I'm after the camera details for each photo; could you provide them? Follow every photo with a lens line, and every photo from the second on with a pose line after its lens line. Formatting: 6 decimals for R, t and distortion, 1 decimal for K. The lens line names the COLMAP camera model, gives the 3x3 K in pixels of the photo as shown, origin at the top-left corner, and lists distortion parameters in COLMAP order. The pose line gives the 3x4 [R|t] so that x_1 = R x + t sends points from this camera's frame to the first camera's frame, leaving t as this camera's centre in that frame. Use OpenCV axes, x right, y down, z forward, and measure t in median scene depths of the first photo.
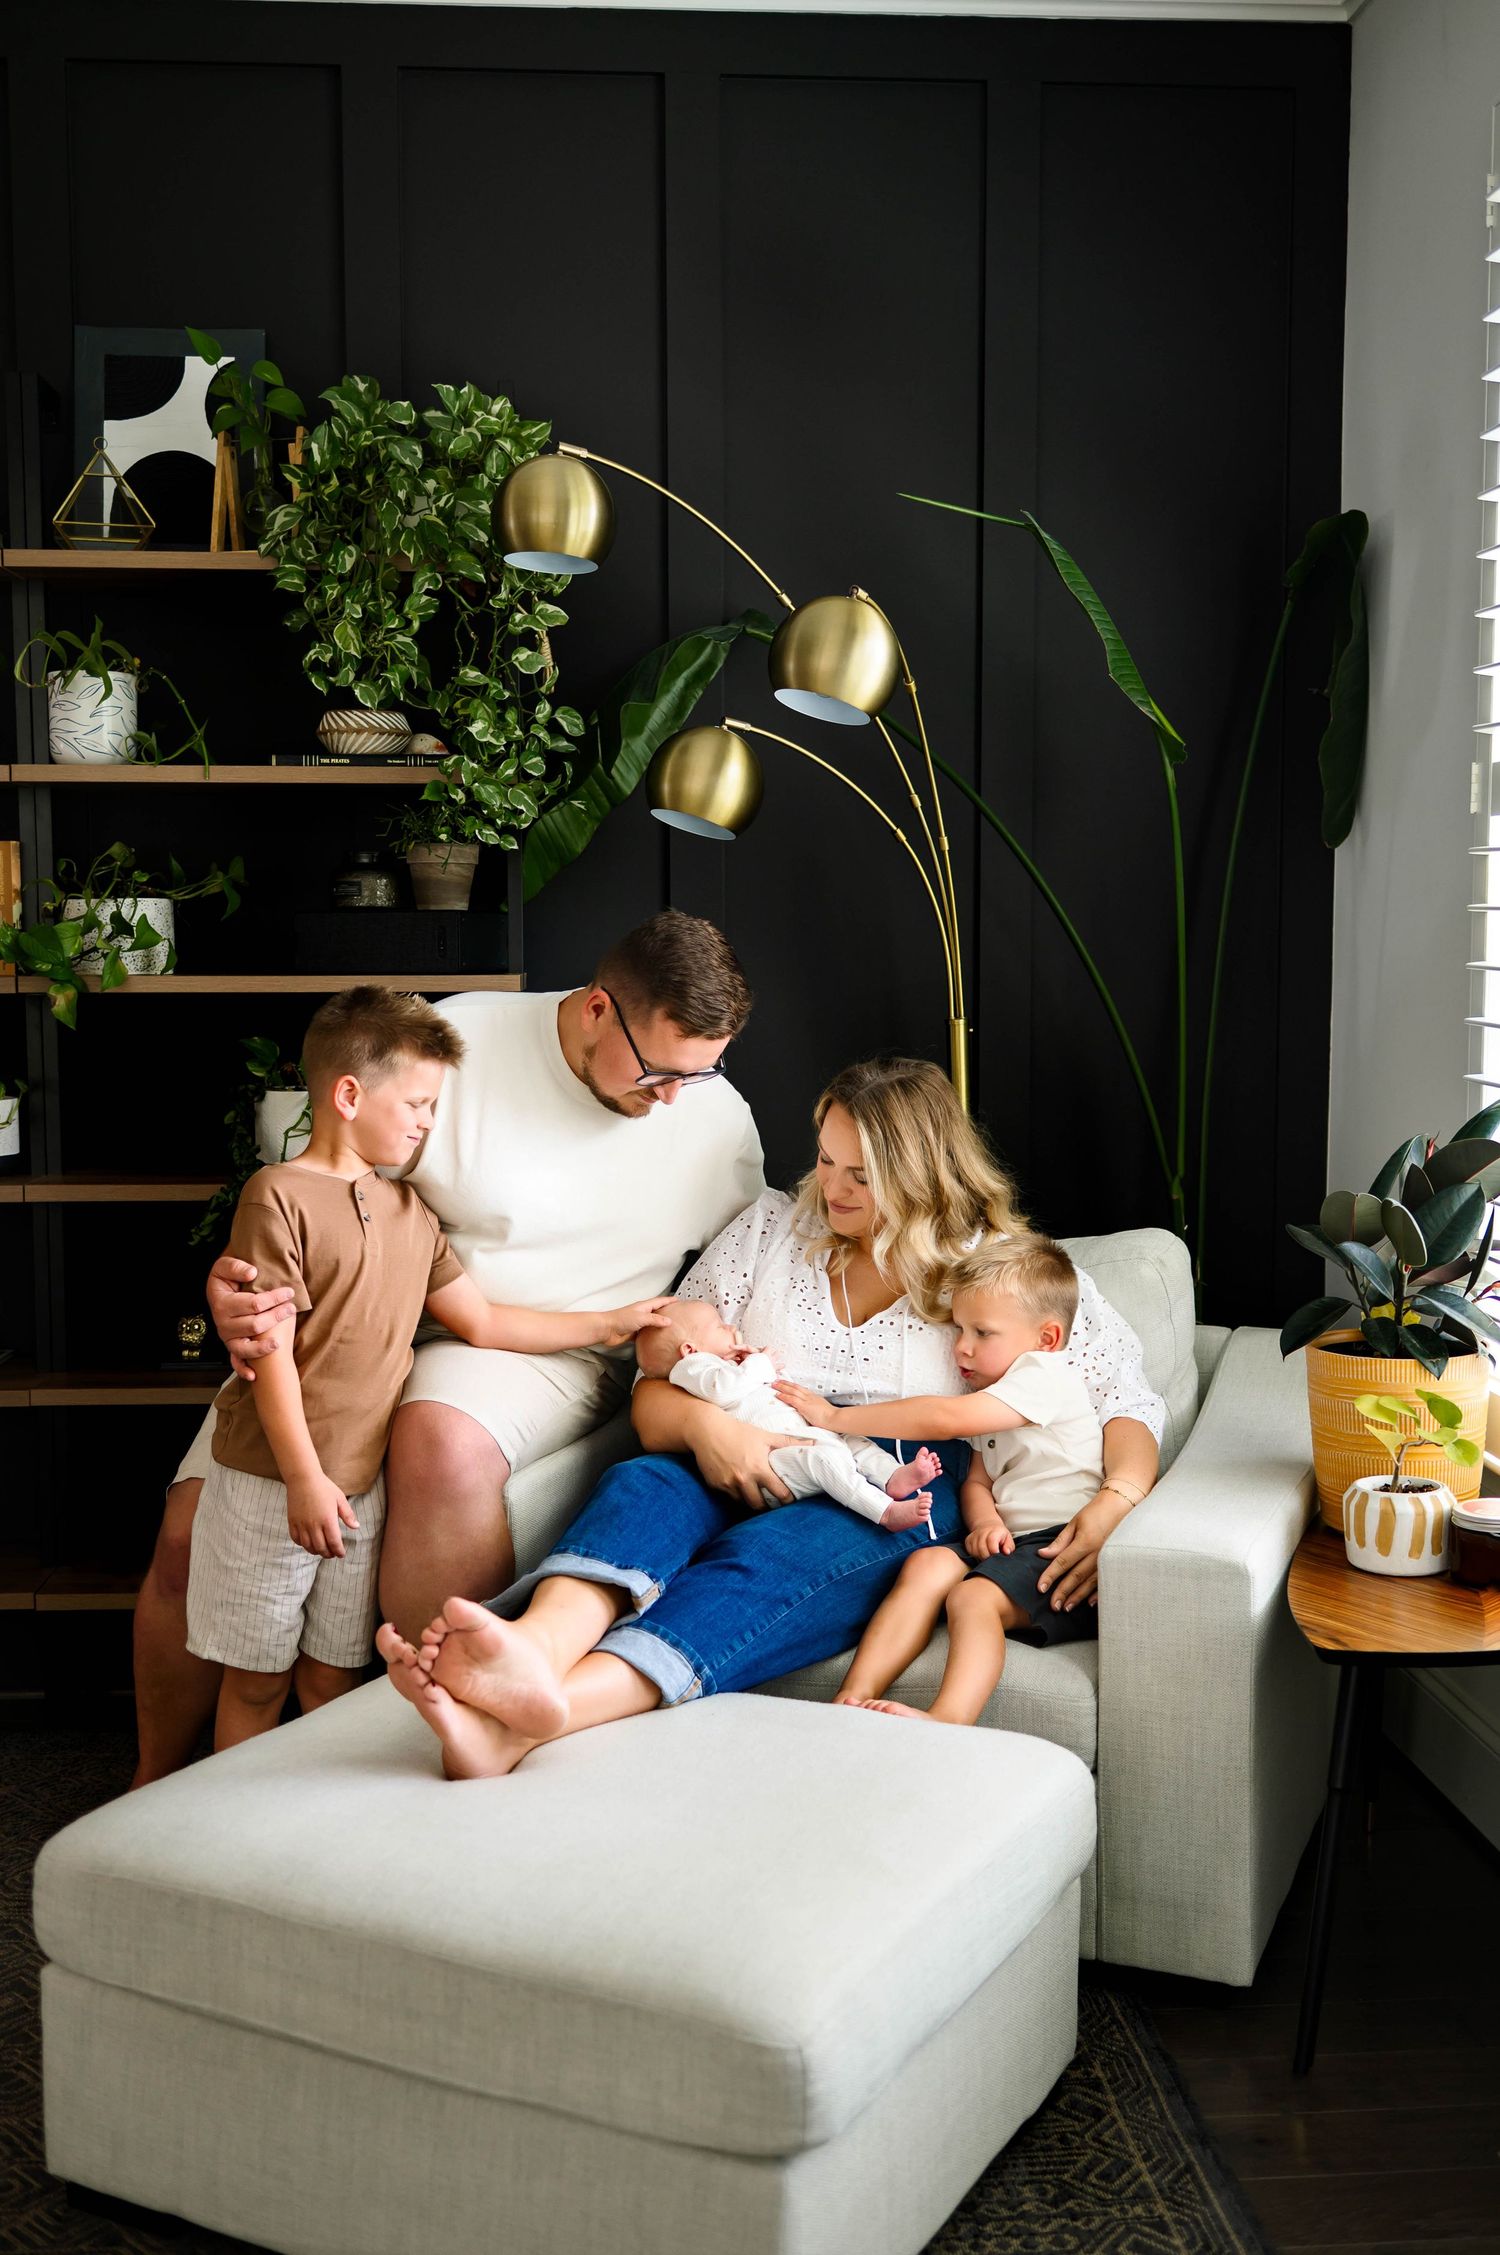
lens RADIAL K [[2378.2, 0, 750.0], [0, 2378.2, 1127.5], [0, 0, 1]] dist [0.003994, 0.006596]
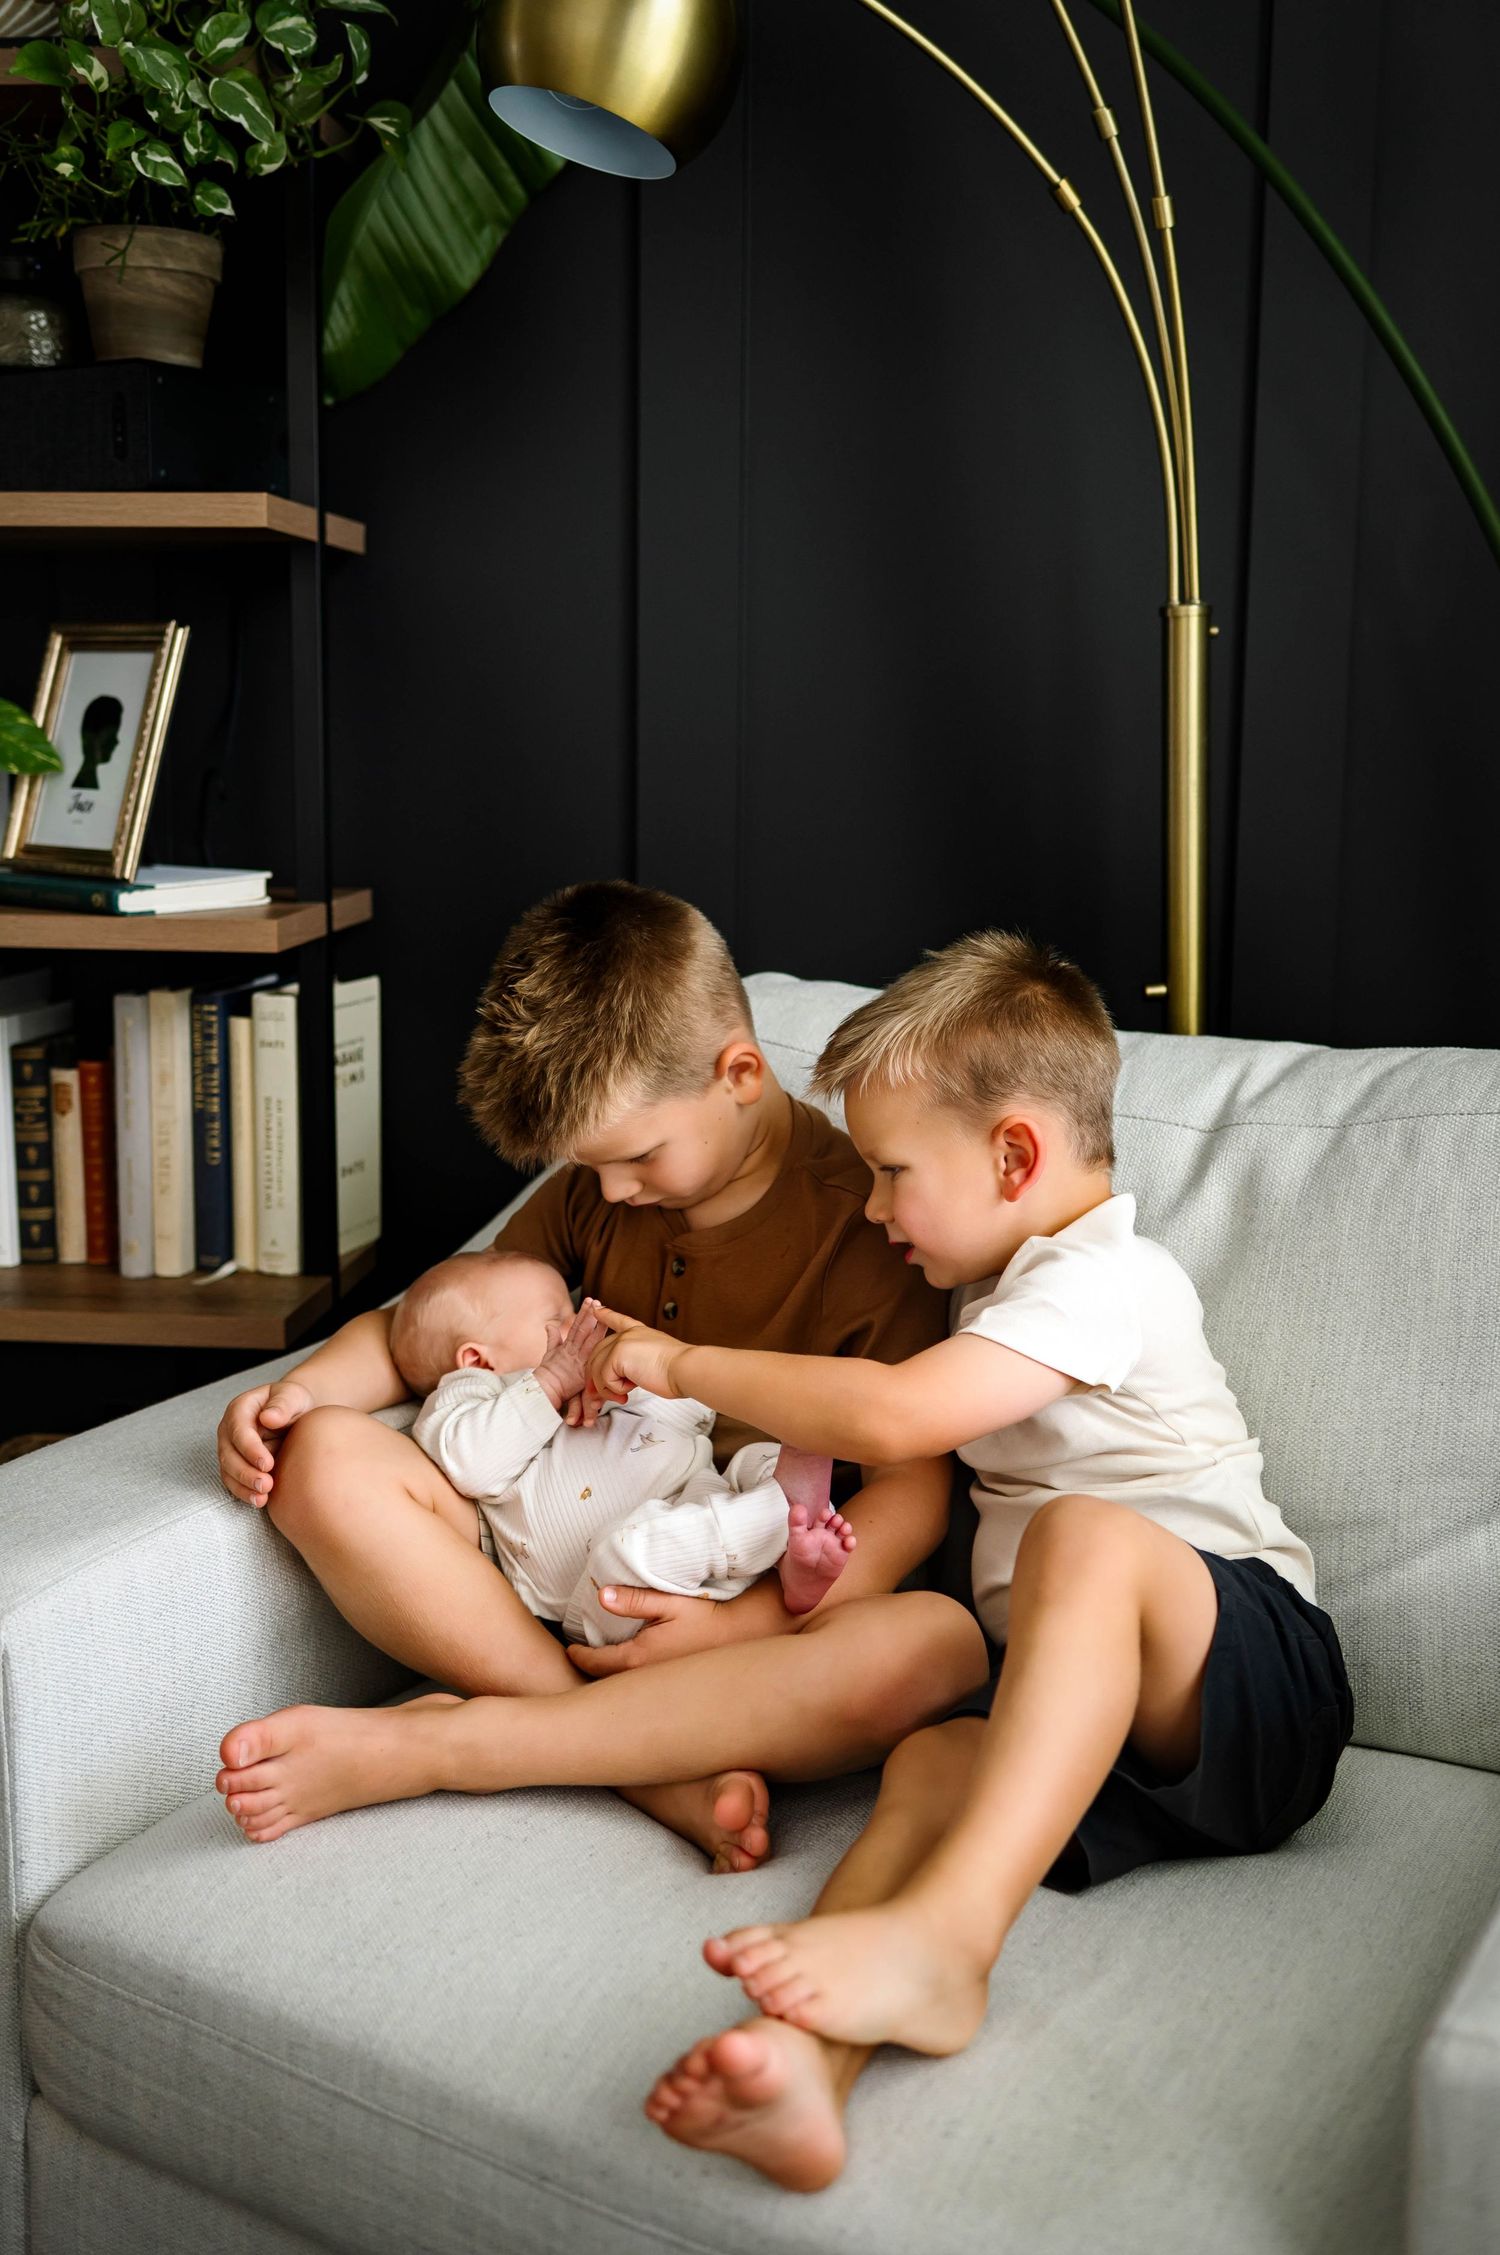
lens RADIAL K [[2488.7, 0, 750.0], [0, 2488.7, 1127.5], [0, 0, 1]] dist [-0.028460, -0.013958]
pose [[0.992493, 0.032857, -0.117805, 0.064123], [-0.021173, 0.994853, 0.099093, 0.012467], [0.120455, -0.095855, 0.988080, 0.492724]]
